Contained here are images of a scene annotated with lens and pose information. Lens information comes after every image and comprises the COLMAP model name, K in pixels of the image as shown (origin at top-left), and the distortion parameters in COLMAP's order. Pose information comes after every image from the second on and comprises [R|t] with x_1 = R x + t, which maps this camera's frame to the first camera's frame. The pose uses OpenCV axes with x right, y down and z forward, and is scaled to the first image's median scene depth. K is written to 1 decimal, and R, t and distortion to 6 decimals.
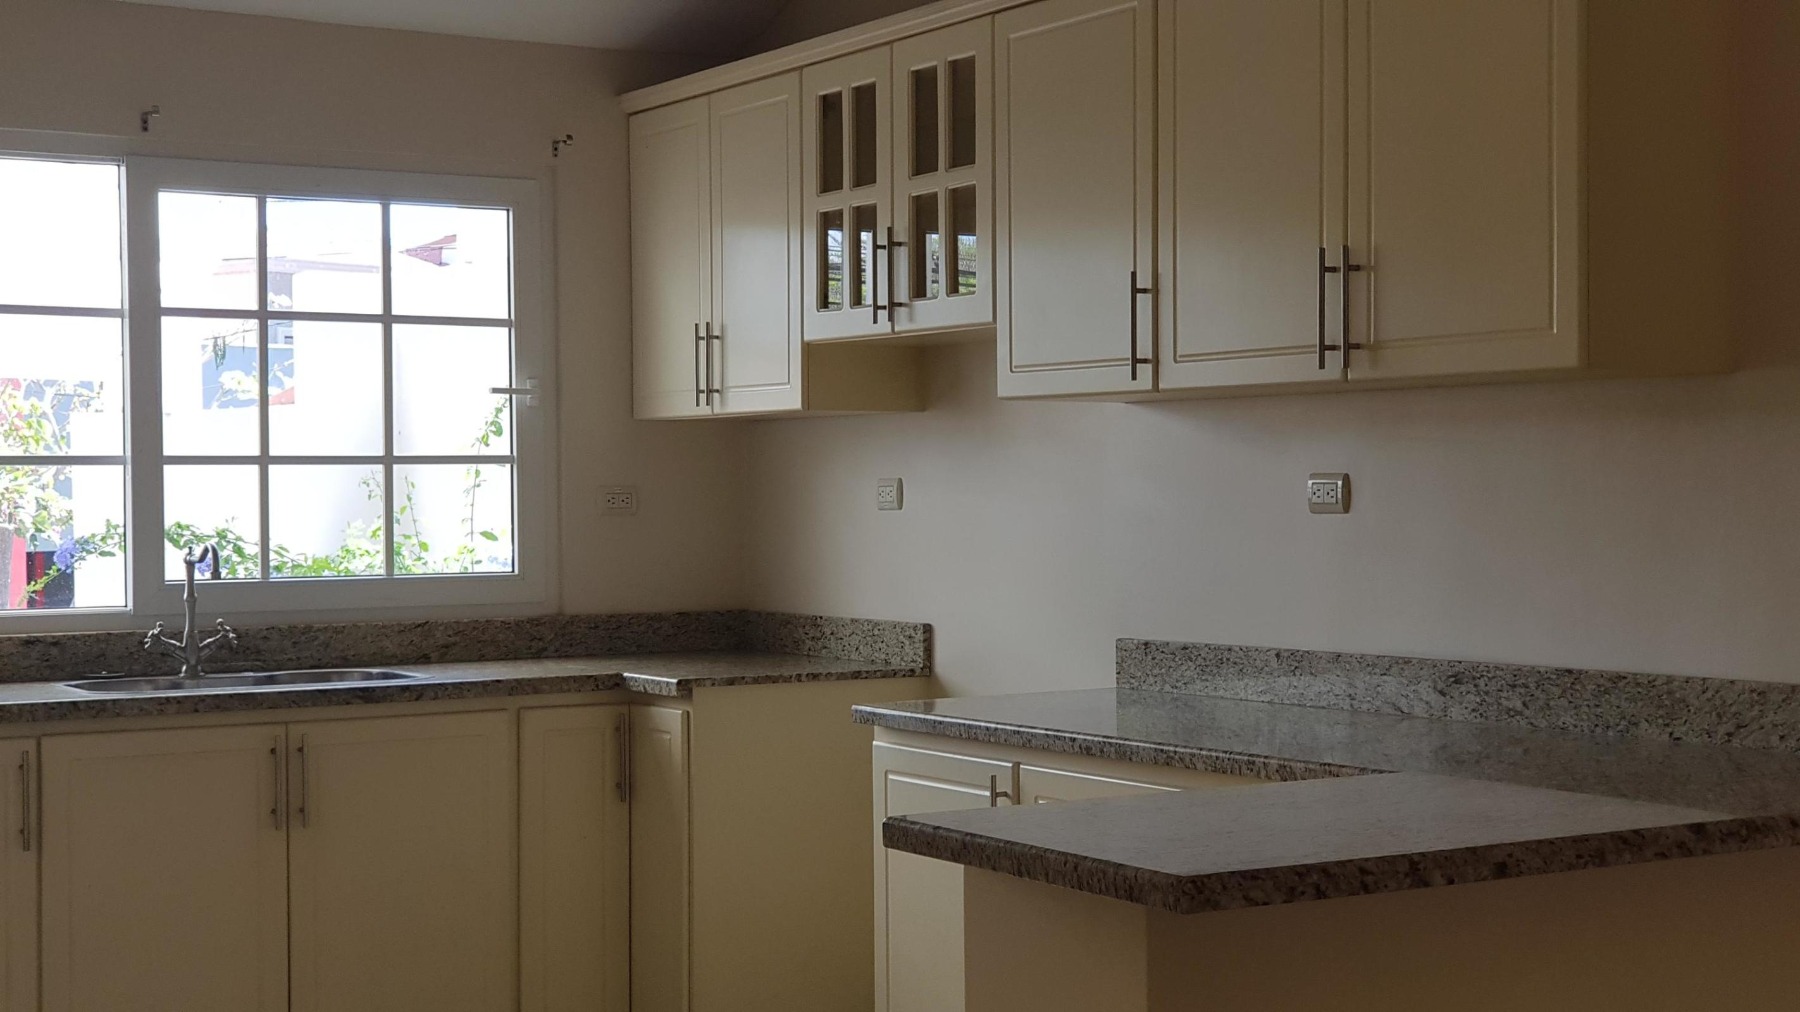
lens RADIAL K [[2617.9, 0, 909.9], [0, 2617.9, 471.6], [0, 0, 1]] dist [0.095660, -0.104950]
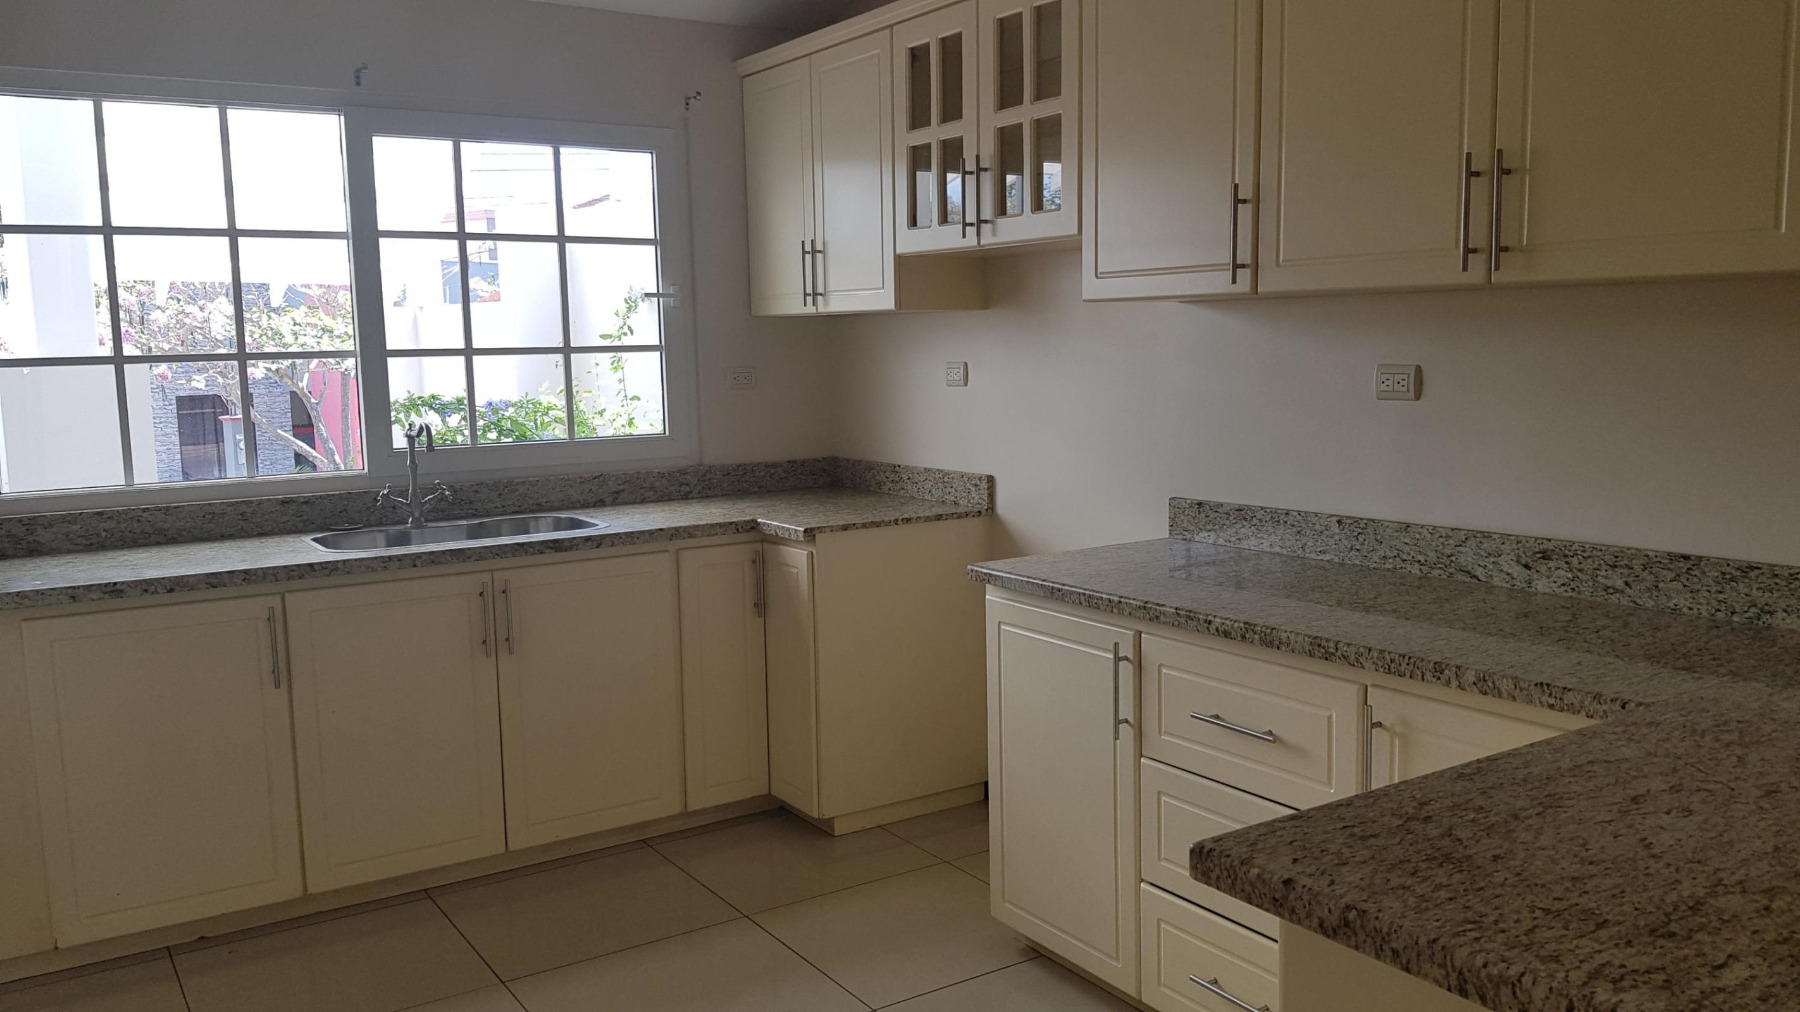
lens RADIAL K [[1388.6, 0, 881.2], [0, 1388.6, 499.1], [0, 0, 1]] dist [0.074633, -0.136284]
pose [[0.999687, -0.013625, 0.020960, -0.065621], [0.010962, 0.992432, 0.122307, -0.015470], [-0.022467, -0.122039, 0.992271, 0.341220]]
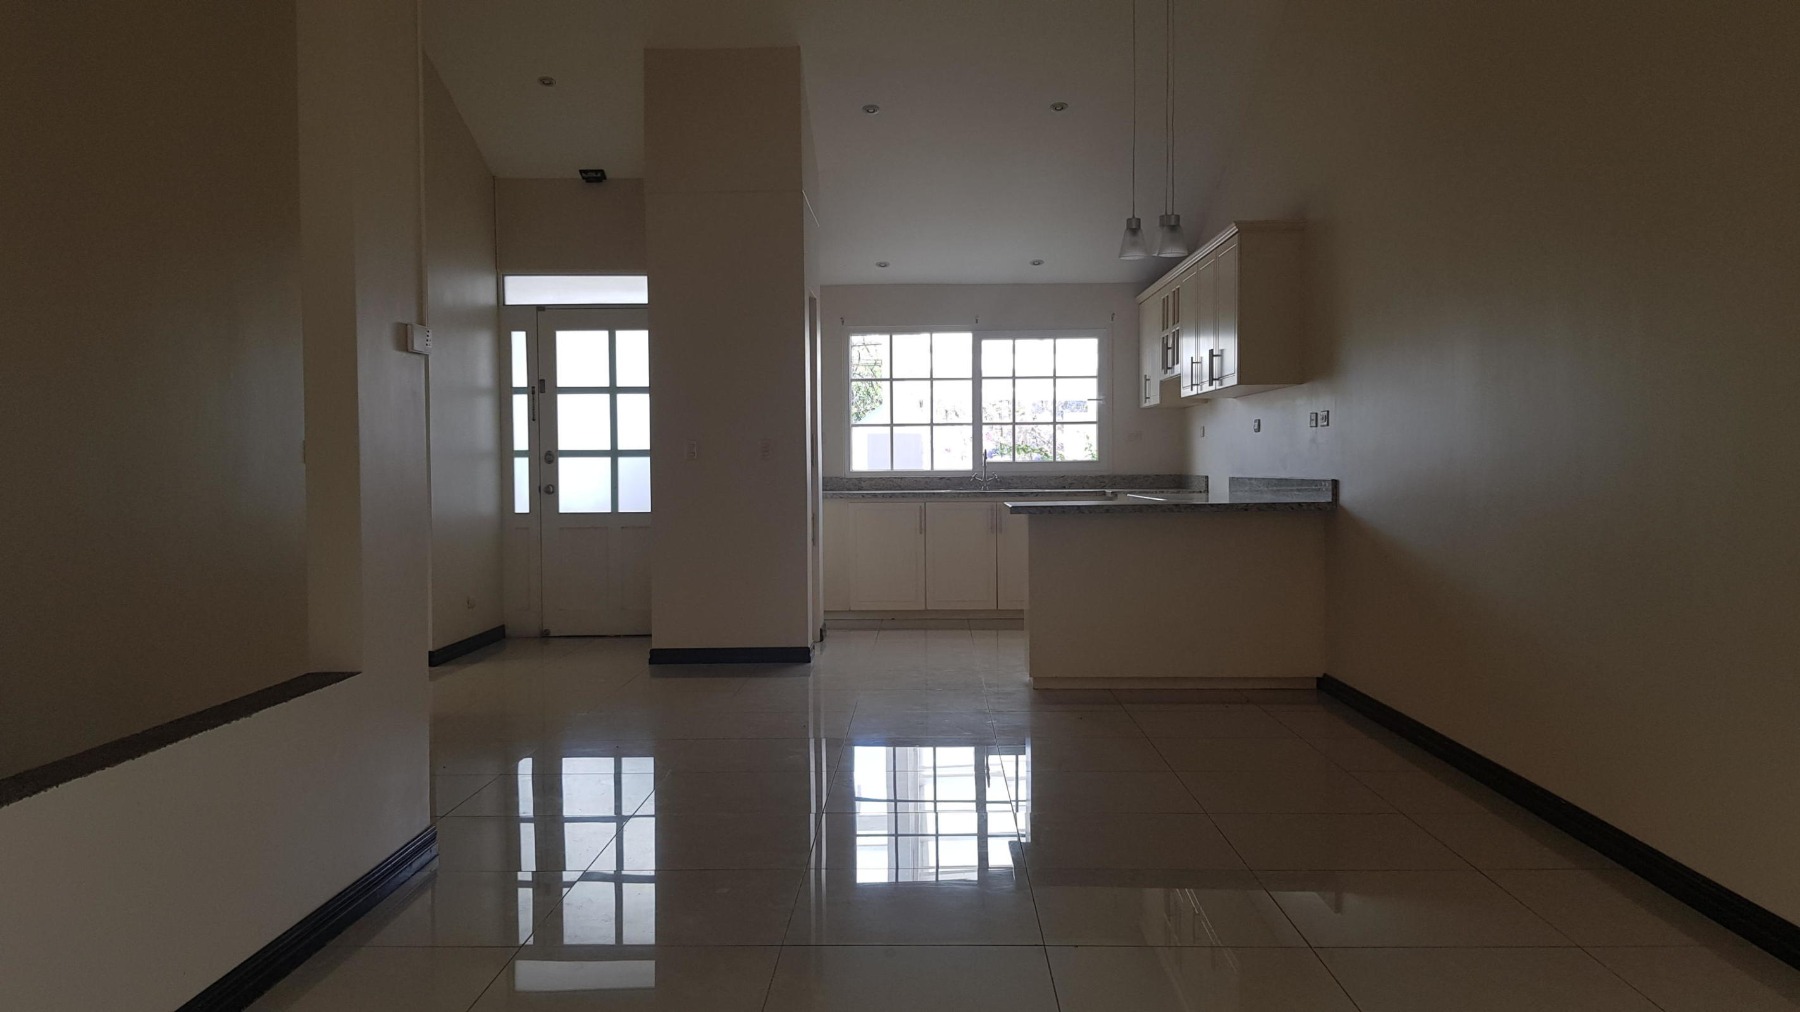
lens RADIAL K [[1432.1, 0, 893.1], [0, 1432.1, 479.3], [0, 0, 1]] dist [0.079895, -0.126378]
pose [[0.838062, 0.005068, -0.545552, 0.622973], [0.006003, 0.999811, 0.018509, 0.032284], [0.545543, -0.018787, 0.837872, -0.568959]]
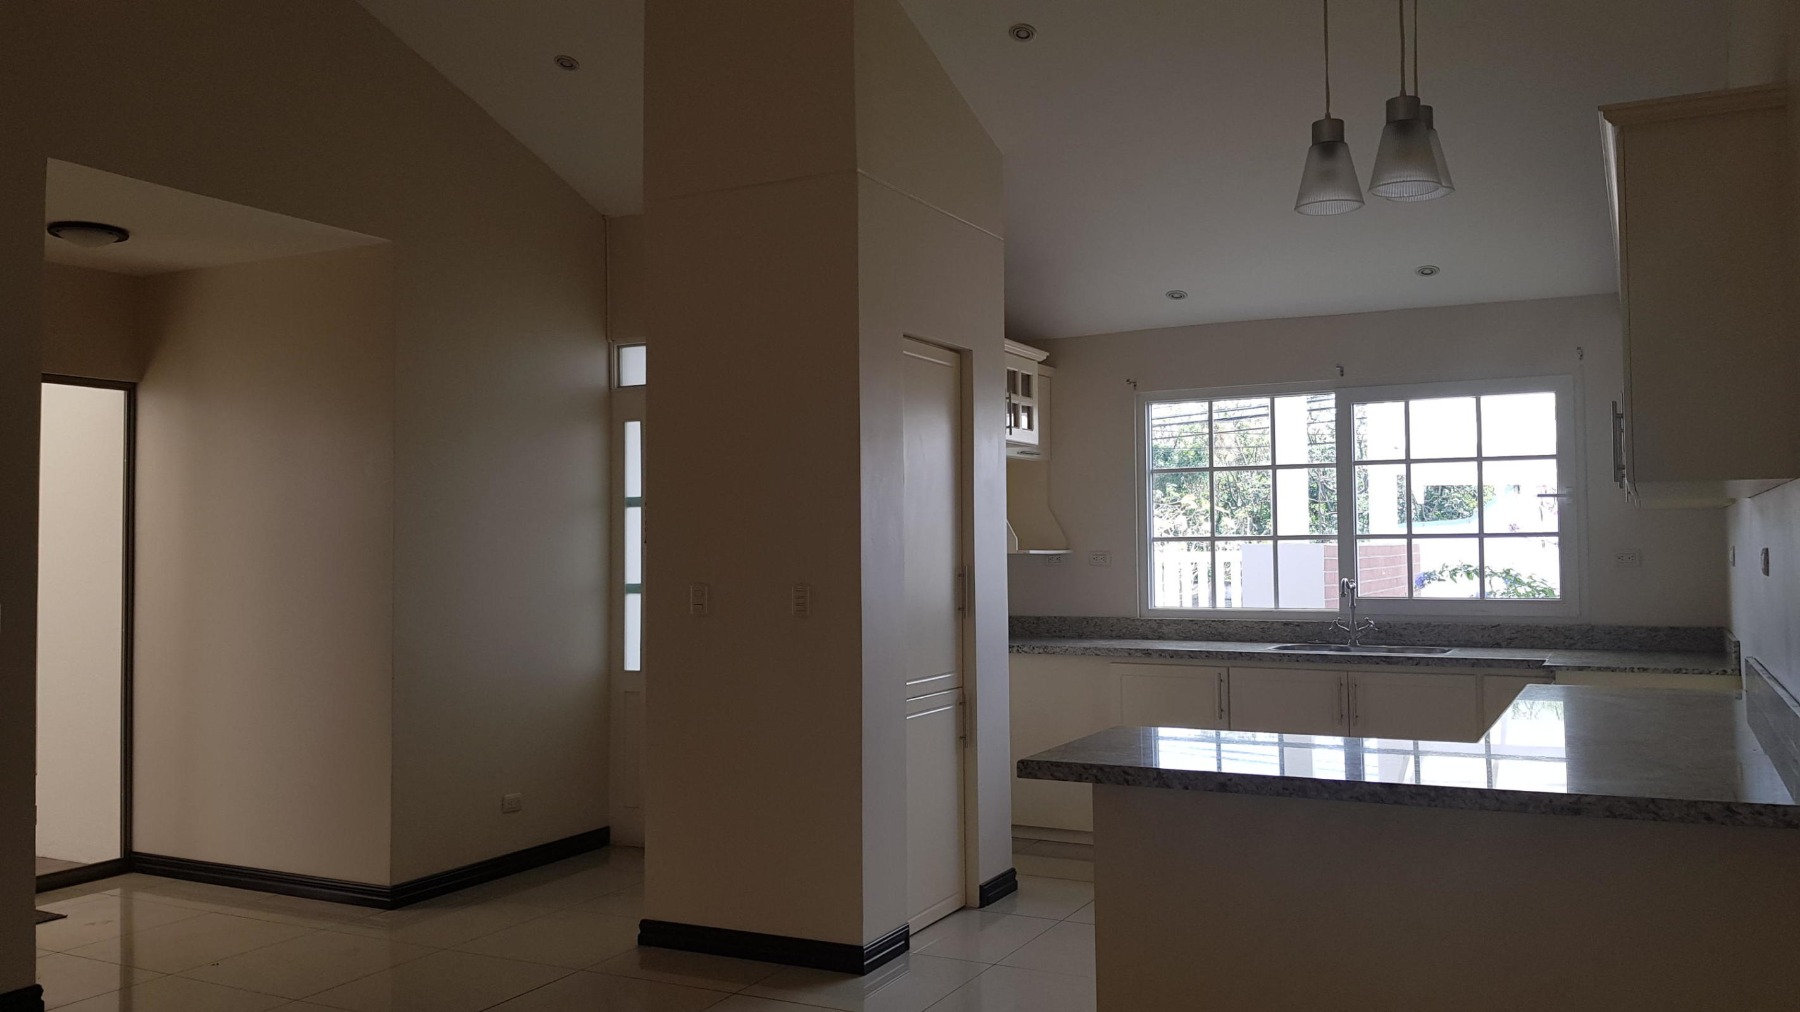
lens RADIAL K [[1393.9, 0, 951.1], [0, 1393.9, 472.4], [0, 0, 1]] dist [0.034489, -0.002142]
pose [[0.522893, -0.043835, -0.851271, 0.496845], [0.011797, 0.998953, -0.044193, -0.010618], [0.852317, 0.013066, 0.522862, 0.187971]]
